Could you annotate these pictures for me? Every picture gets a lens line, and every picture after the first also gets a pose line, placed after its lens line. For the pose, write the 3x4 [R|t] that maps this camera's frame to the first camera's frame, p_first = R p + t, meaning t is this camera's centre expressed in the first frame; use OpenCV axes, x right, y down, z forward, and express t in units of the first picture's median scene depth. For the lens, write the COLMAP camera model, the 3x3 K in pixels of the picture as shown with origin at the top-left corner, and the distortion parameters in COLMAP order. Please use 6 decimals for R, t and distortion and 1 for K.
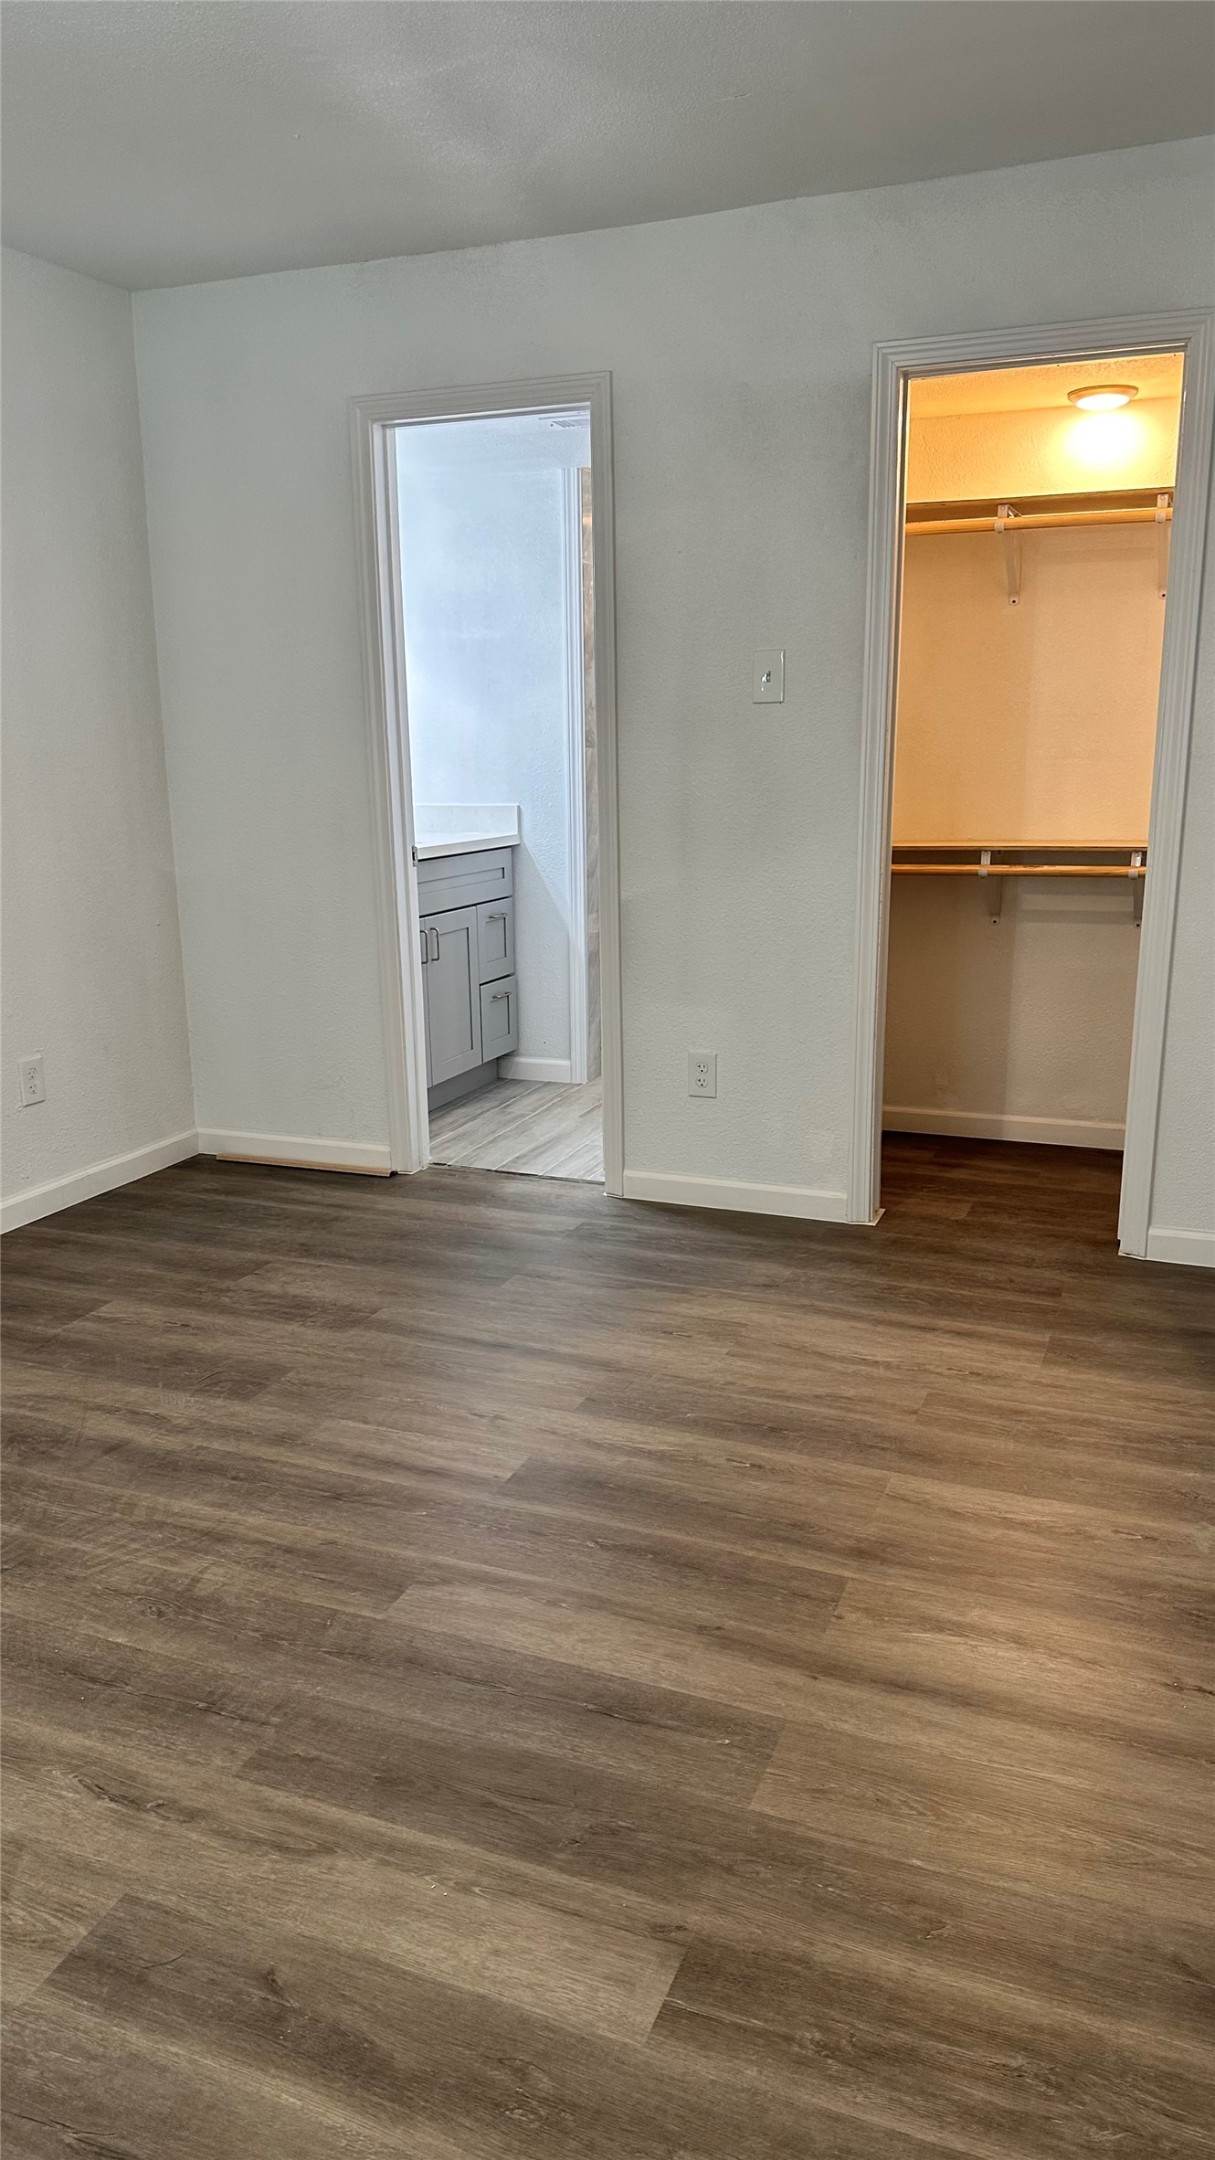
lens RADIAL K [[1514.7, 0, 607.5], [0, 1514.7, 1080.0], [0, 0, 1]] dist [0.068921, -0.086277]
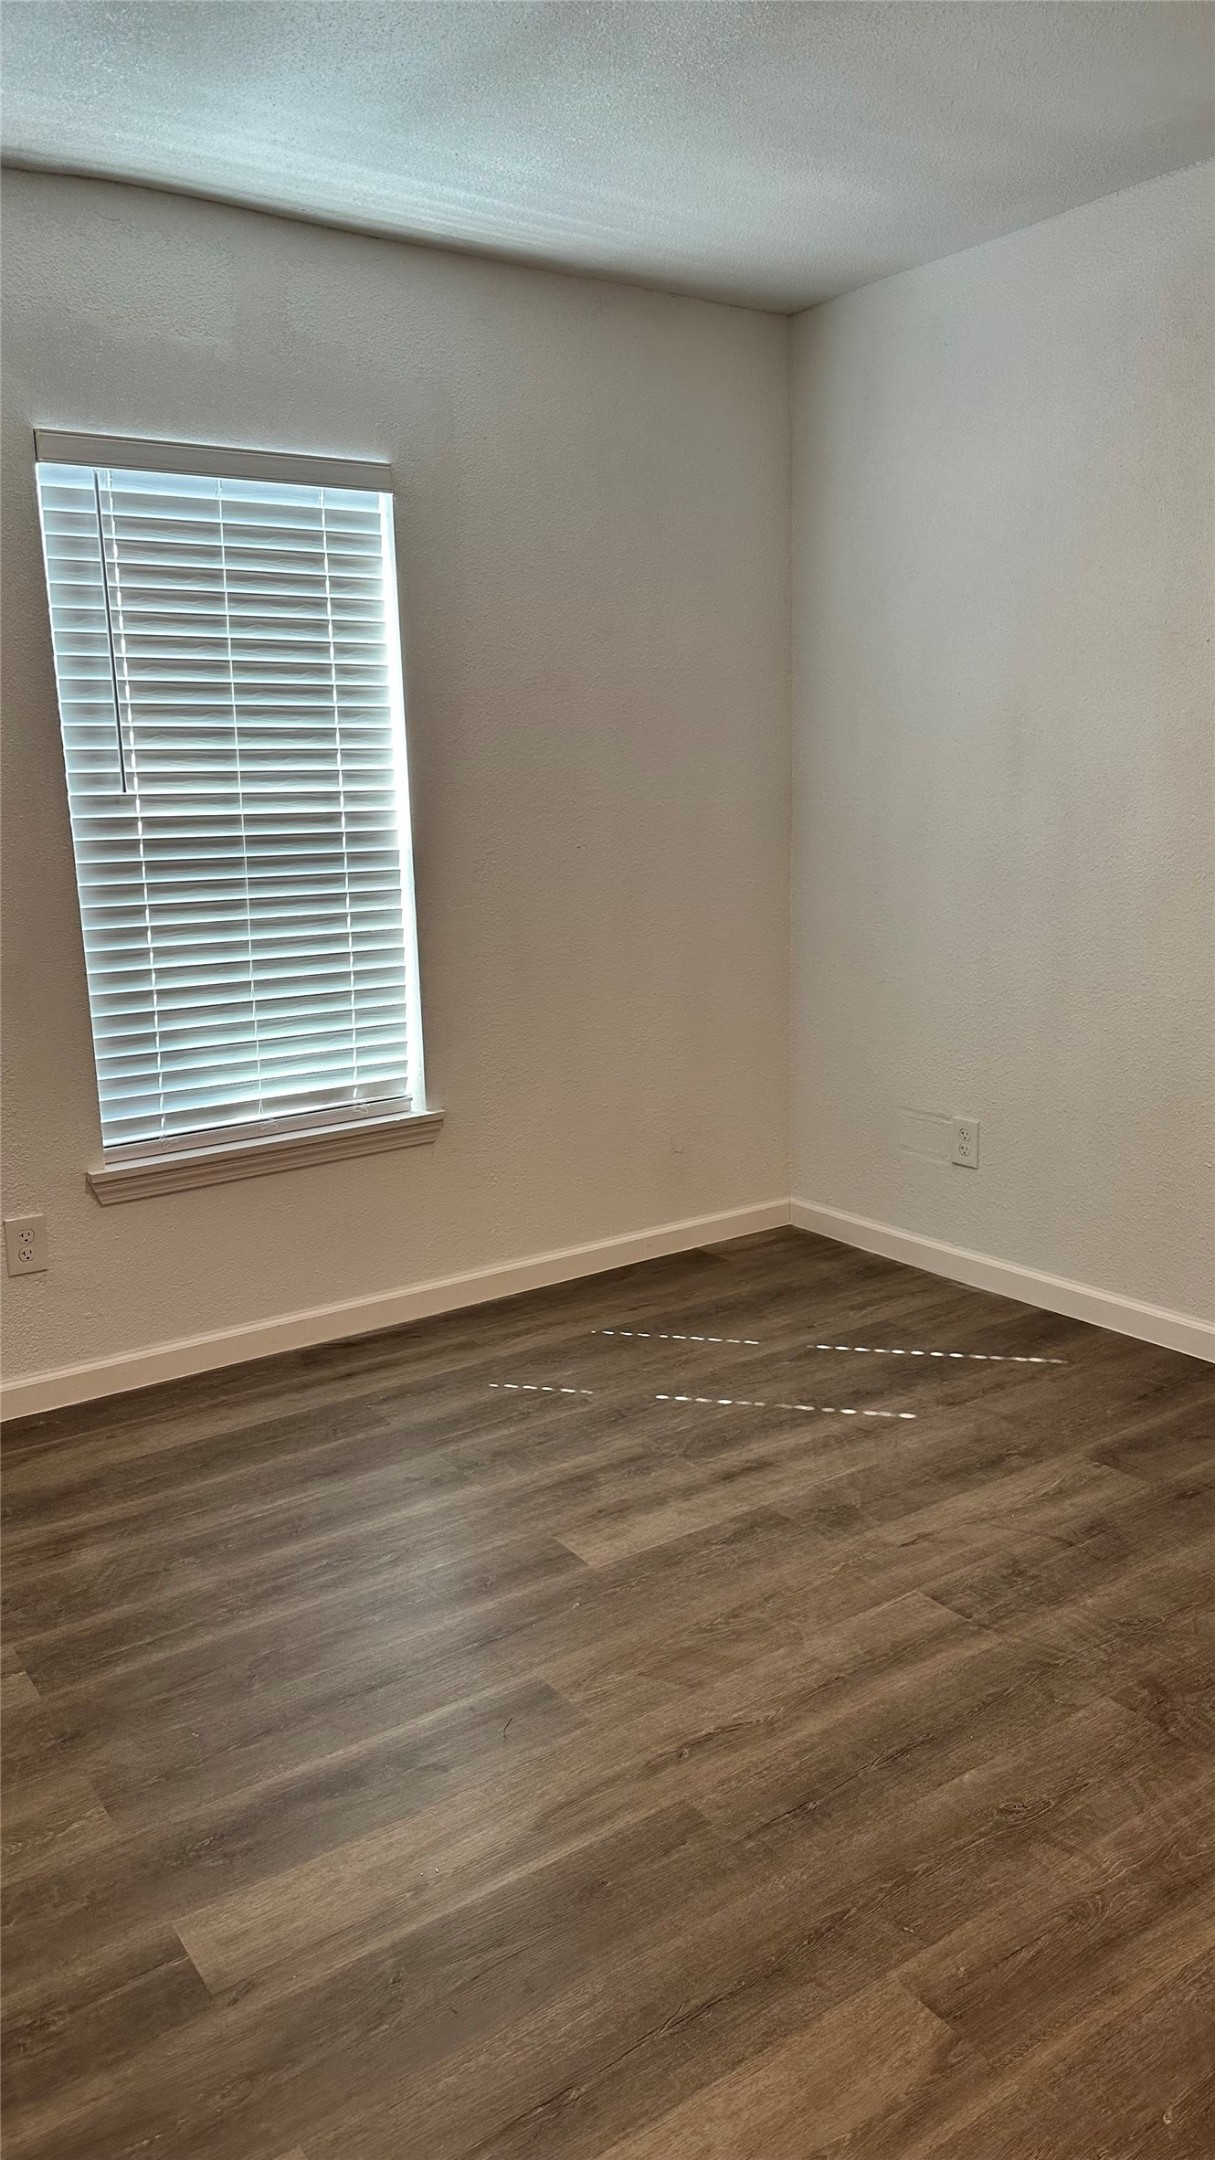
lens RADIAL K [[1536.8, 0, 619.1], [0, 1536.8, 1091.9], [0, 0, 1]] dist [0.031185, -0.037444]
pose [[-0.546840, 0.198302, -0.813414, 0.596323], [-0.158238, 0.929556, 0.332996, -0.372971], [0.822148, 0.310808, -0.476940, 1.449666]]
